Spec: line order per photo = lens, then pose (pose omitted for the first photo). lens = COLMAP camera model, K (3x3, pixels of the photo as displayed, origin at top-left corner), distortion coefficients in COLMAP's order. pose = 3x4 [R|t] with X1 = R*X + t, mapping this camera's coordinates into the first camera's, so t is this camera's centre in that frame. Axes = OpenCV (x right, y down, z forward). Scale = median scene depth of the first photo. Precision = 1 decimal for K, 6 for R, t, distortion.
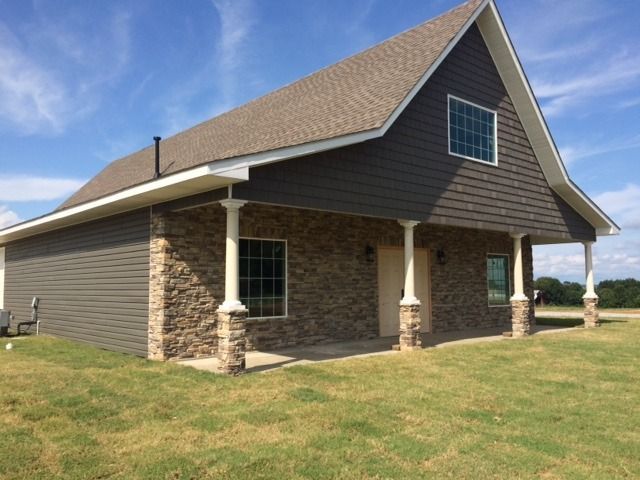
lens RADIAL K [[555.1, 0, 320.0], [0, 555.1, 240.0], [0, 0, 1]] dist [0.014107, -0.005374]
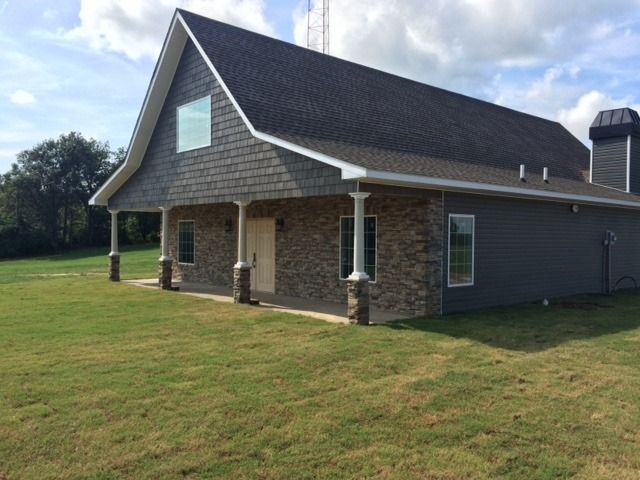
lens RADIAL K [[555.1, 0, 320.0], [0, 555.1, 240.0], [0, 0, 1]] dist [0.014107, -0.005374]
pose [[-0.022285, 0.015048, -0.999638, 1.563919], [0.072211, 0.997299, 0.013403, 0.062701], [0.997140, -0.071886, -0.023312, 1.346621]]
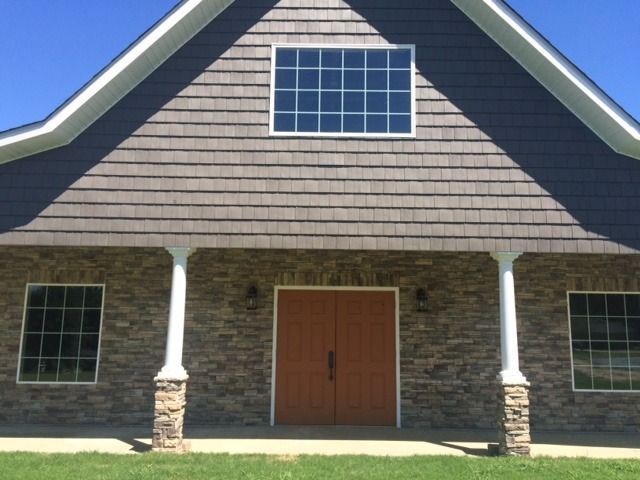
lens RADIAL K [[544.4, 0, 322.9], [0, 544.4, 237.7], [0, 0, 1]] dist [0.095020, -0.142786]
pose [[0.747914, -0.095289, -0.656920, 0.661195], [0.036668, 0.994063, -0.102446, 0.024395], [0.662782, 0.052533, 0.746968, 0.581328]]
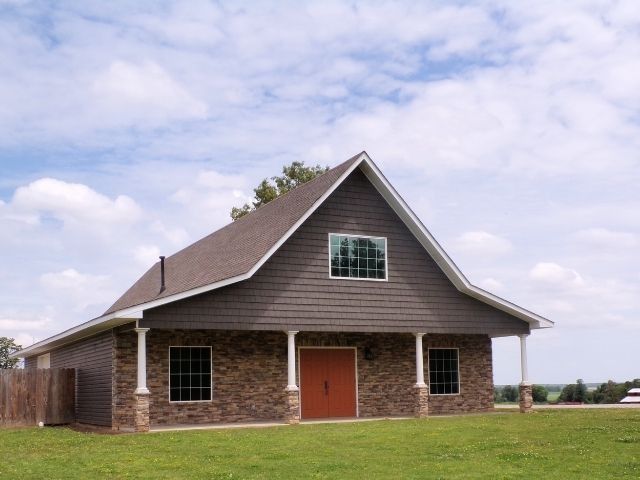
lens RADIAL K [[811.8, 0, 363.6], [0, 811.8, 296.1], [0, 0, 1]] dist [-0.027401, -0.030866]
pose [[0.978062, -0.038989, -0.204634, 0.701573], [0.033474, 0.998979, -0.030345, -0.049292], [0.205608, 0.022829, 0.978368, -0.882550]]
